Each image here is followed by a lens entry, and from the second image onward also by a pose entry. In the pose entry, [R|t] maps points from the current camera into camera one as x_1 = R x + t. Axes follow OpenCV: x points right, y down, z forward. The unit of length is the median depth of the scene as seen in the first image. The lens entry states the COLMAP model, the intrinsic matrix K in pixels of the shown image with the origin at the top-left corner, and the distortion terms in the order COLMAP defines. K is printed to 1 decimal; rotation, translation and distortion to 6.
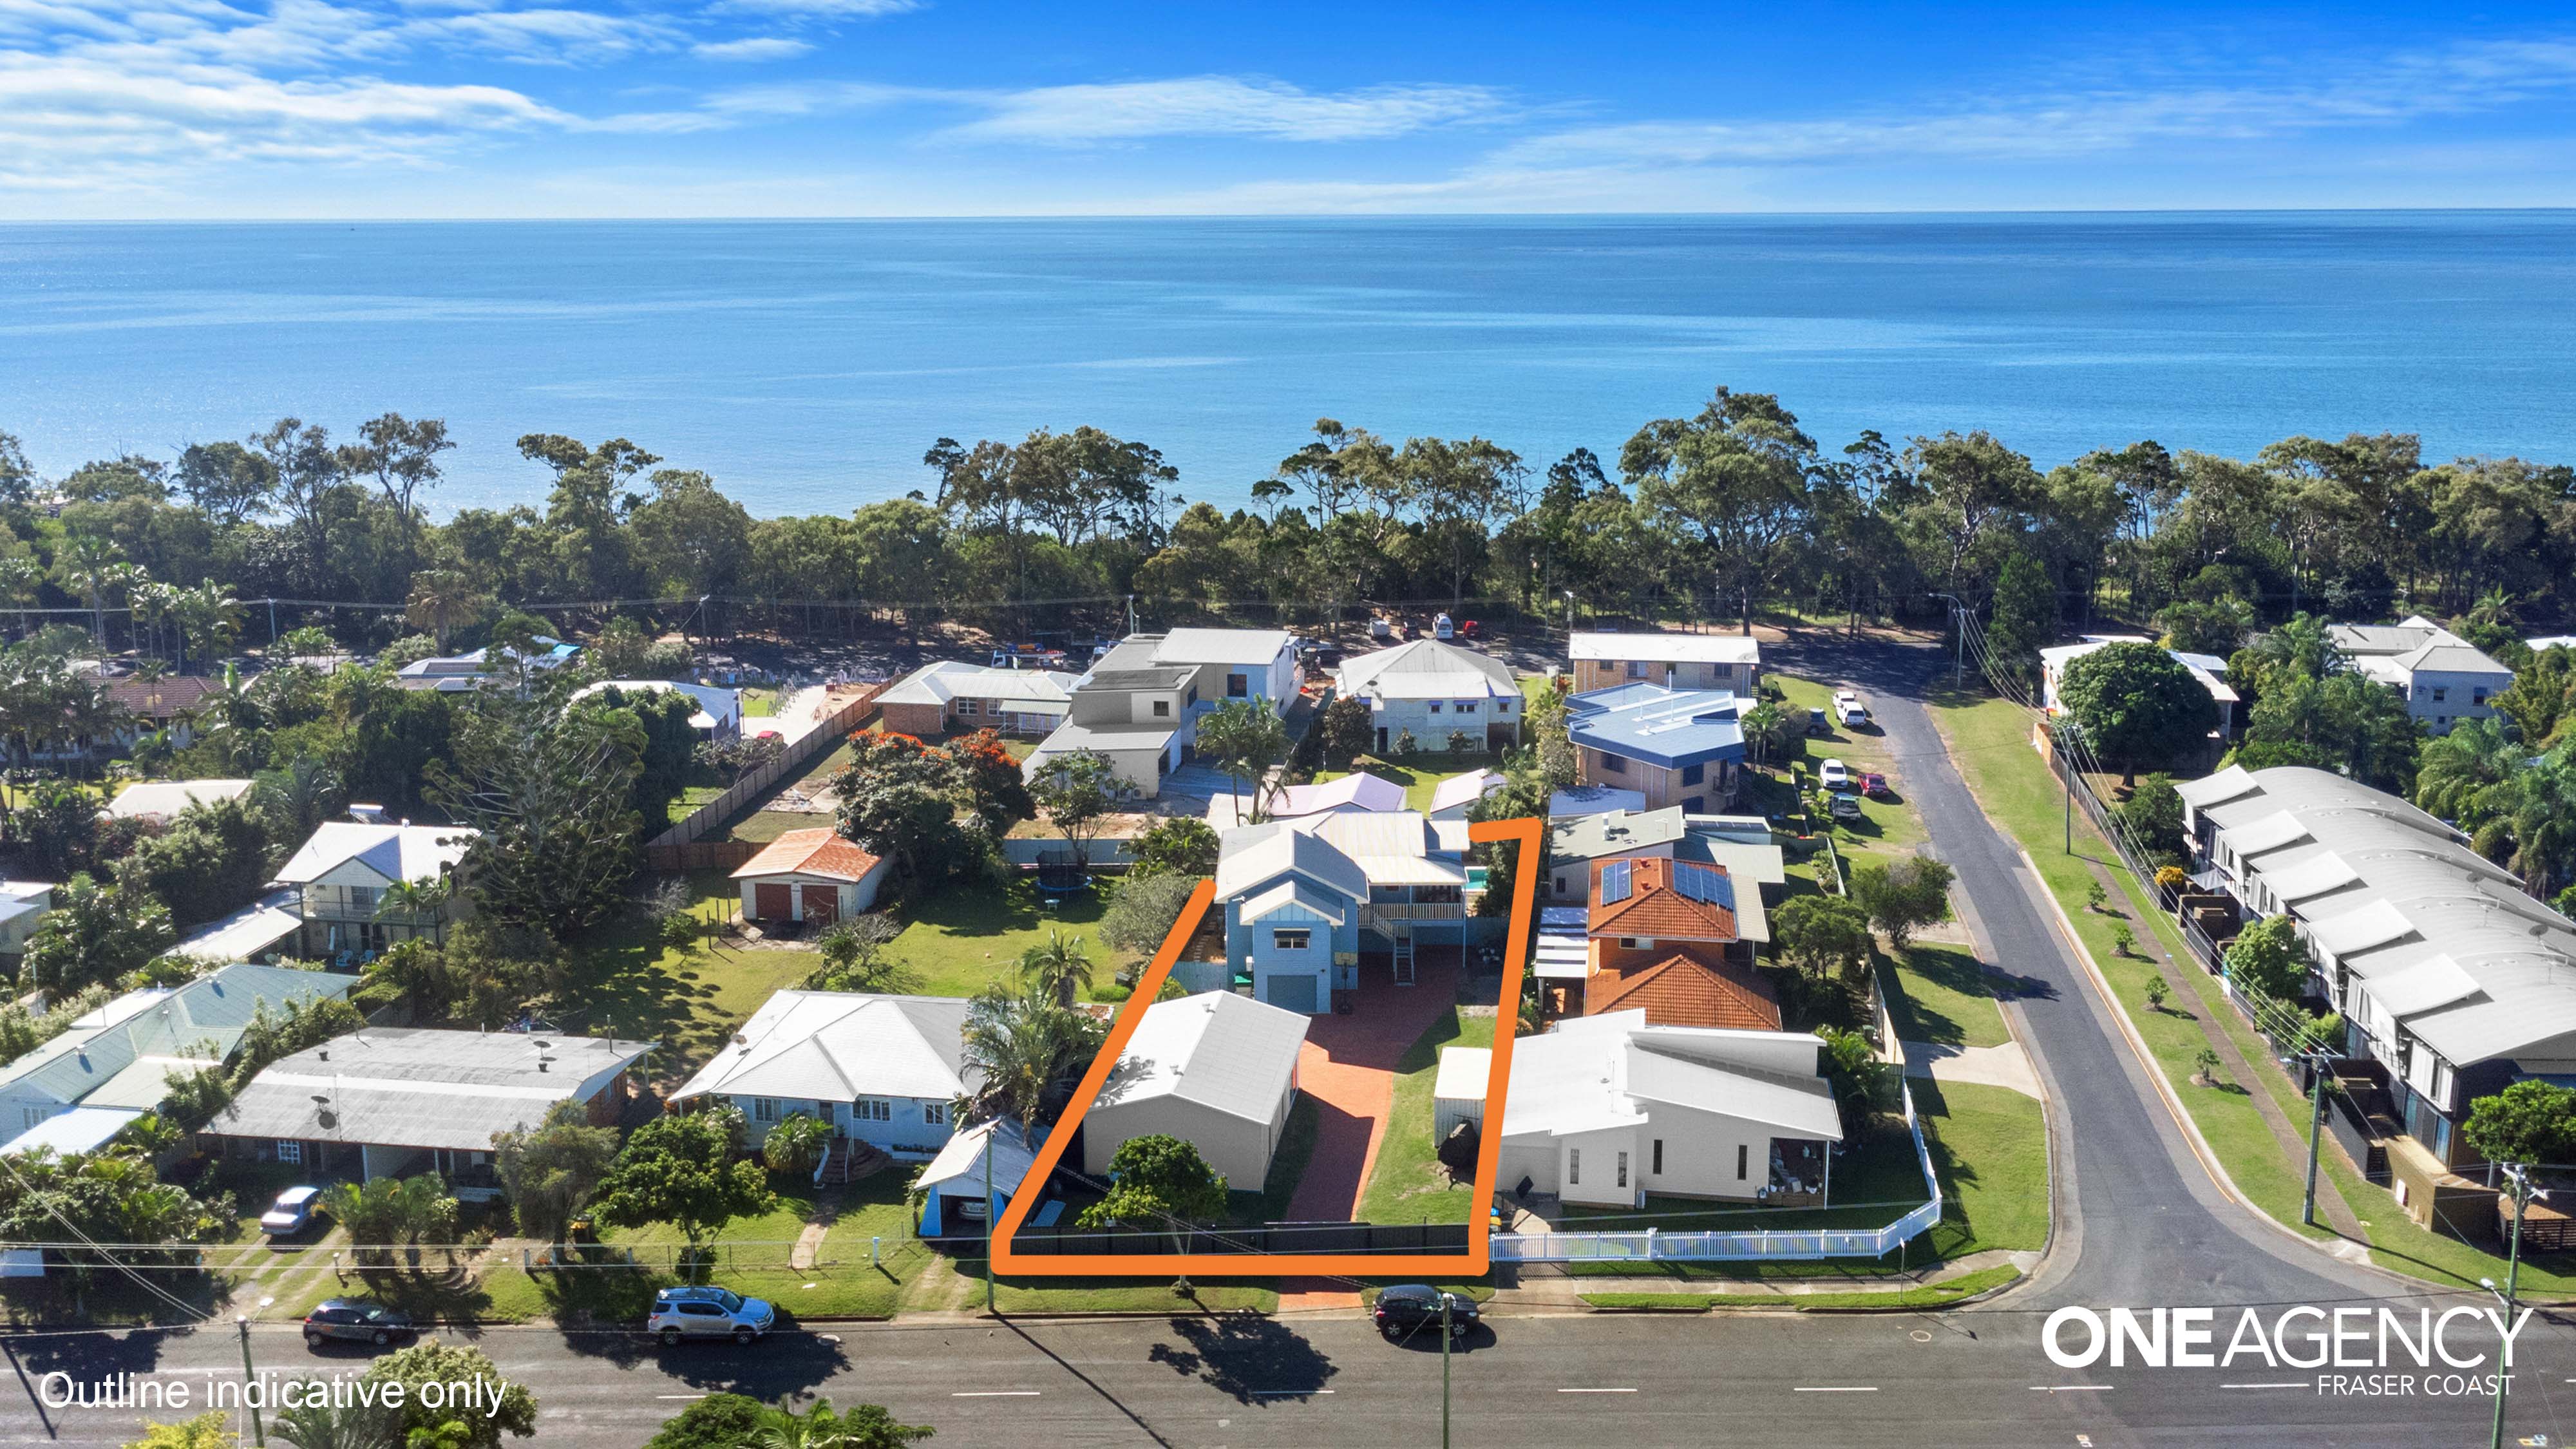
lens RADIAL K [[2099.1, 0, 1292.3], [0, 2099.1, 605.2], [0, 0, 1]] dist [0.014613, -0.002160]
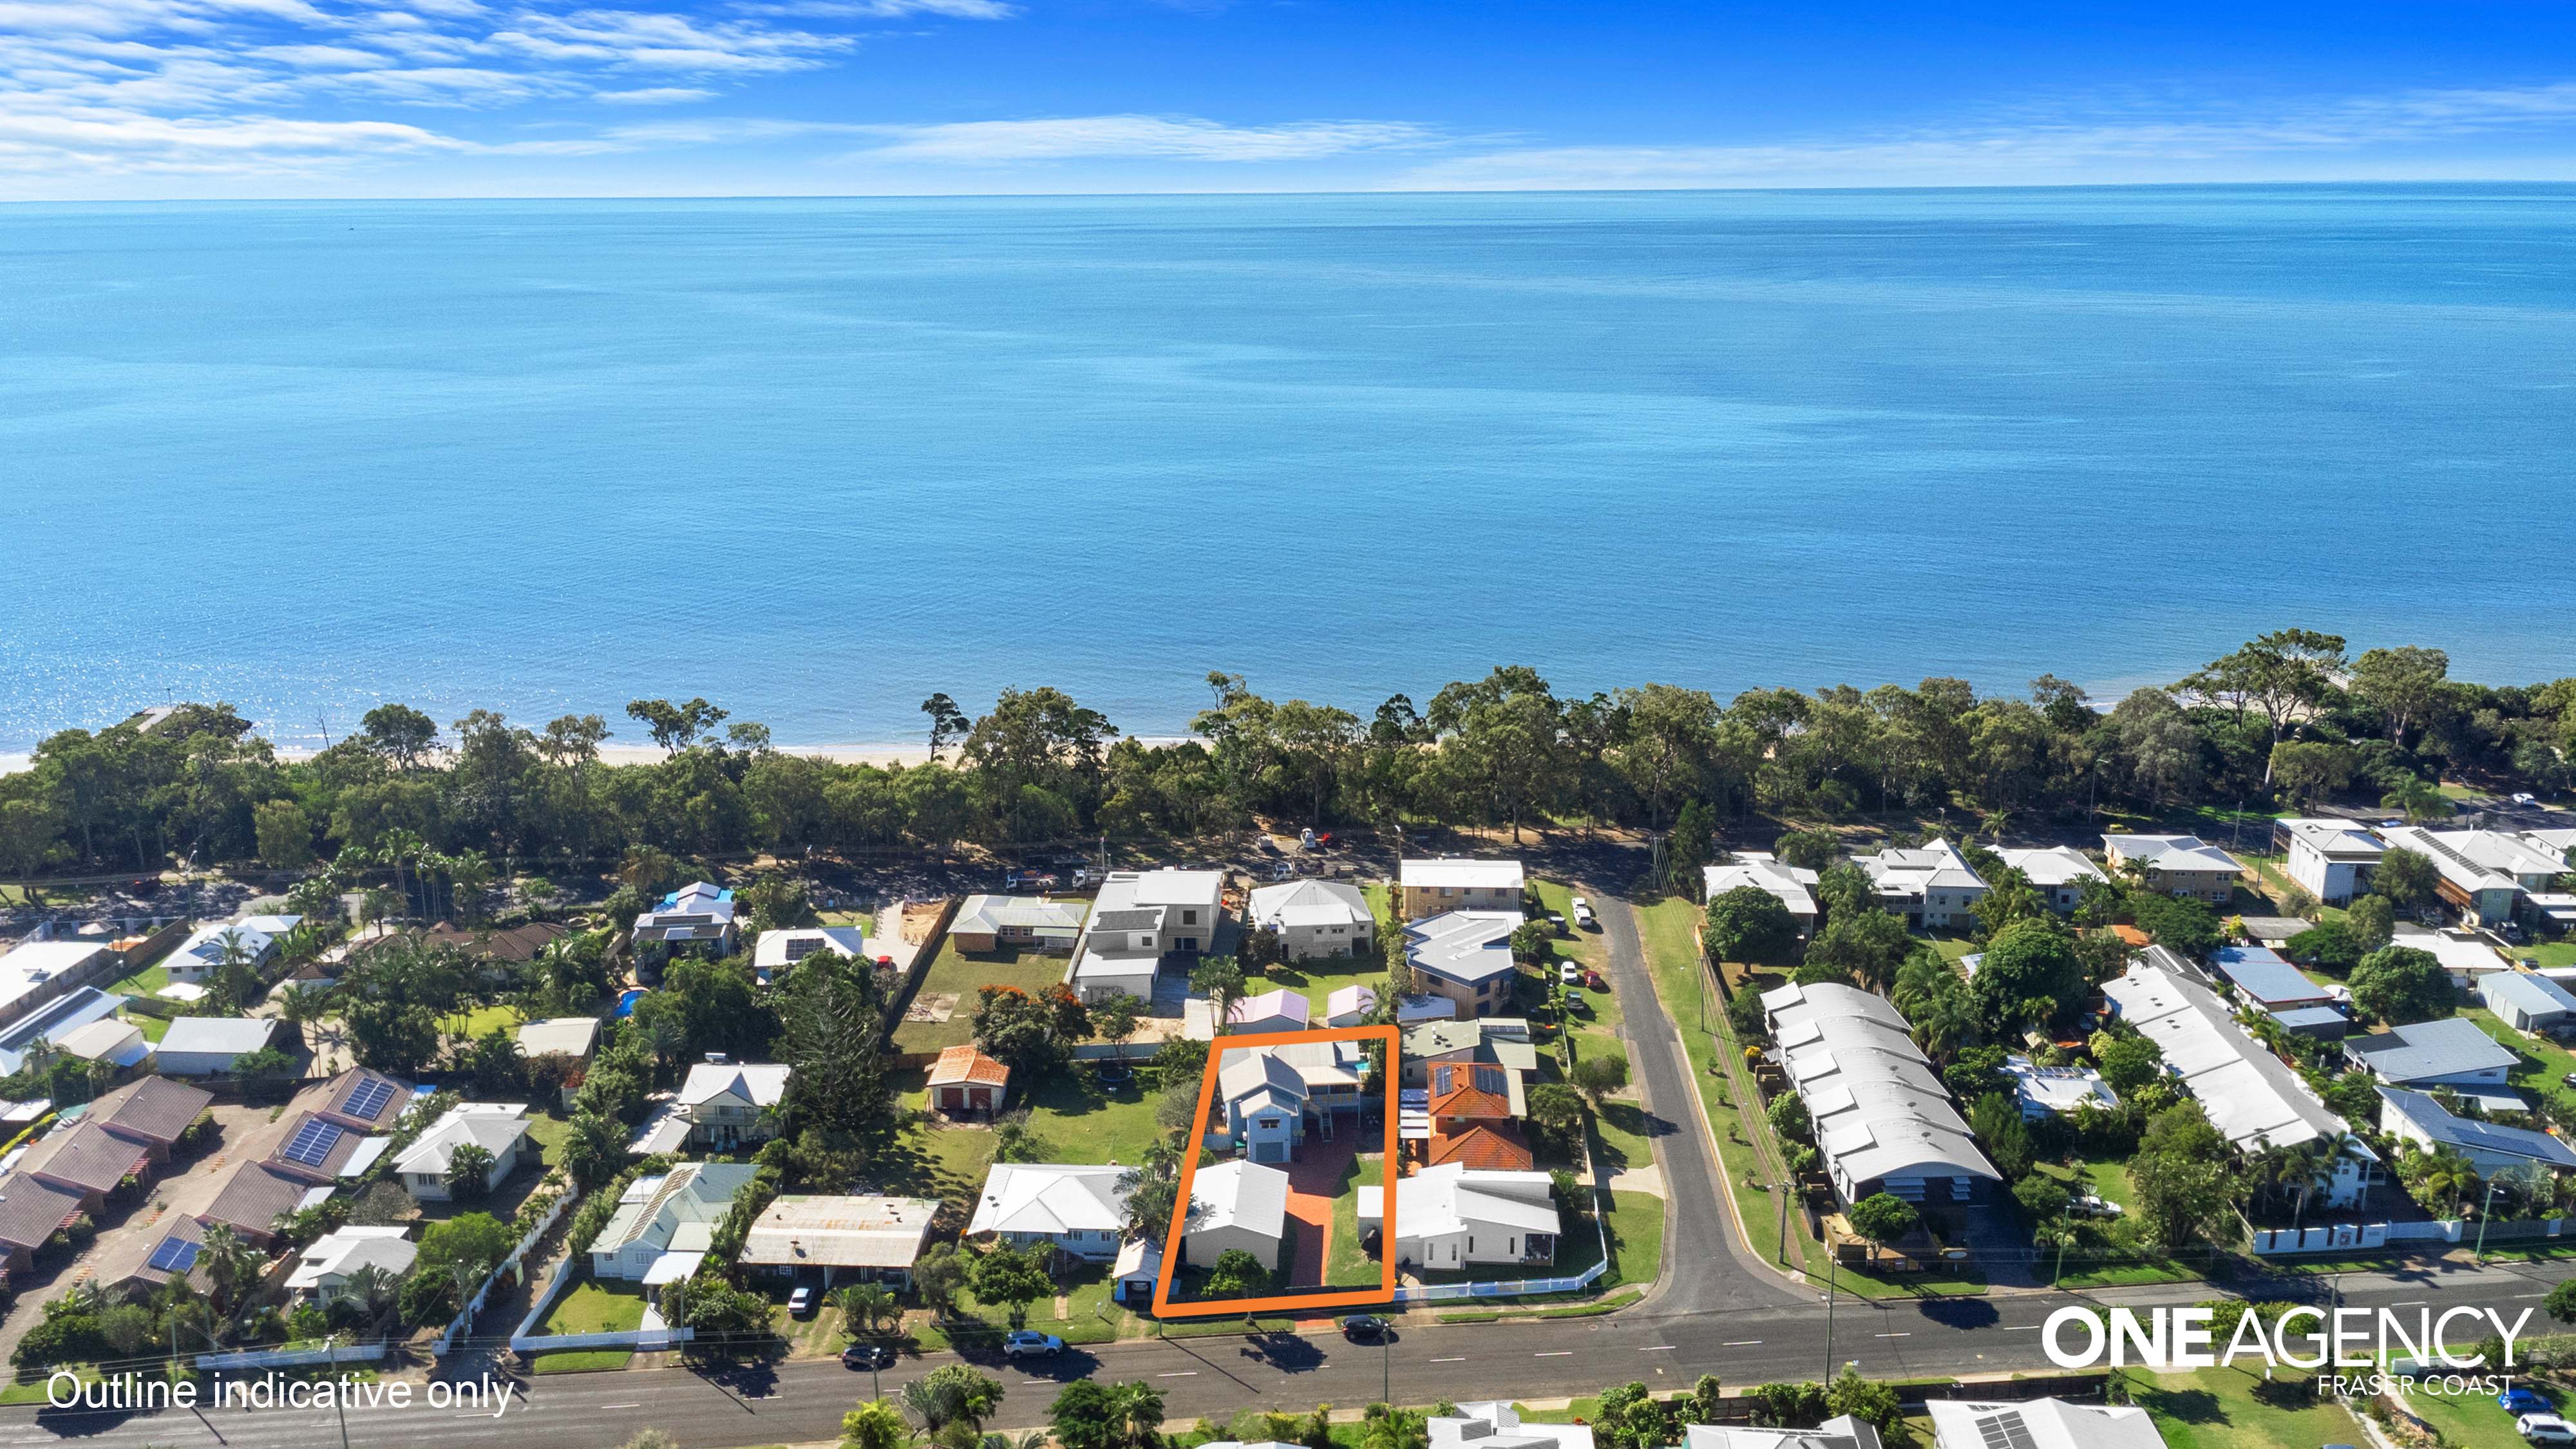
lens RADIAL K [[2159.3, 0, 1288.0], [0, 2159.3, 724.5], [0, 0, 1]] dist [-0.001632, -0.002017]
pose [[0.994195, -0.015553, 0.106467, -0.173753], [0.007360, 0.997010, 0.076921, -0.321752], [-0.107345, -0.075691, 0.991336, -0.811370]]
